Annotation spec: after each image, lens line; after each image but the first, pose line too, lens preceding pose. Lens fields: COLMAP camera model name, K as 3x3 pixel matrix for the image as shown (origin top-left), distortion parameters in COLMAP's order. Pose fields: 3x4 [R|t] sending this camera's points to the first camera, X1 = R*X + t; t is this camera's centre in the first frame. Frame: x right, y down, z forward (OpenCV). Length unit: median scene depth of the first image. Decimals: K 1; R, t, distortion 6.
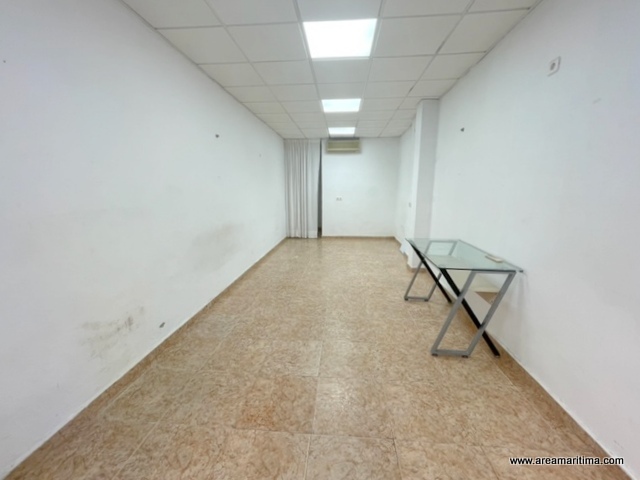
lens RADIAL K [[262.4, 0, 320.1], [0, 262.4, 240.3], [0, 0, 1]] dist [0.000762, -0.000128]
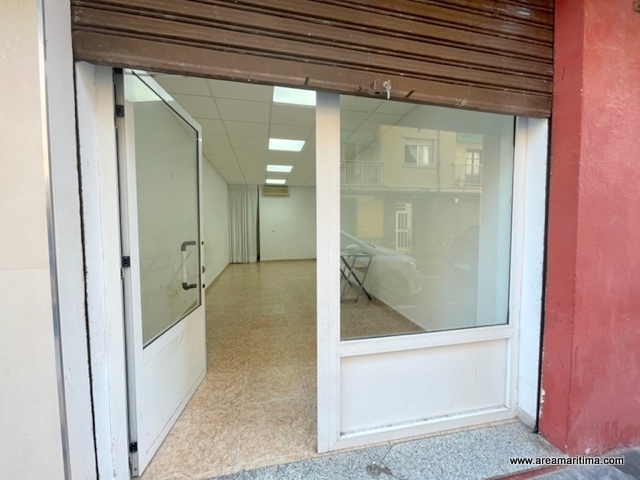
lens RADIAL K [[262.4, 0, 320.6], [0, 262.4, 239.6], [0, 0, 1]] dist [0.000762, -0.000128]
pose [[0.954231, -0.017659, 0.298550, -0.282596], [0.060012, 0.989258, -0.133297, 0.217729], [-0.292989, 0.145113, 0.945040, -0.847845]]
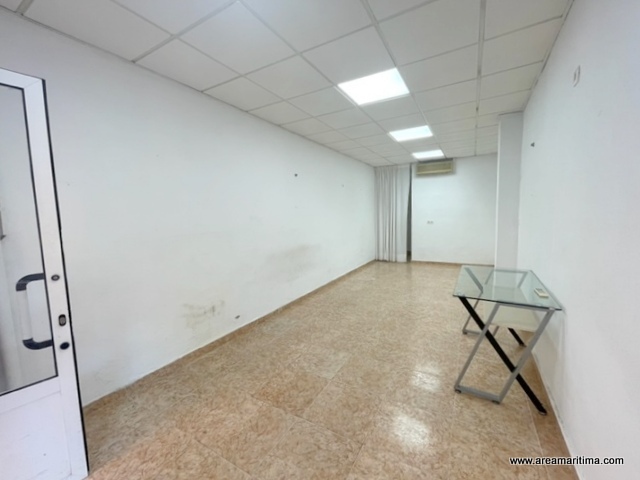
lens RADIAL K [[262.4, 0, 318.9], [0, 262.4, 241.4], [0, 0, 1]] dist [0.000762, -0.000128]
pose [[0.903008, 0.021266, -0.429098, 0.366729], [-0.056468, 0.995984, -0.069473, 0.001635], [0.425897, 0.086965, 0.900582, -0.087092]]
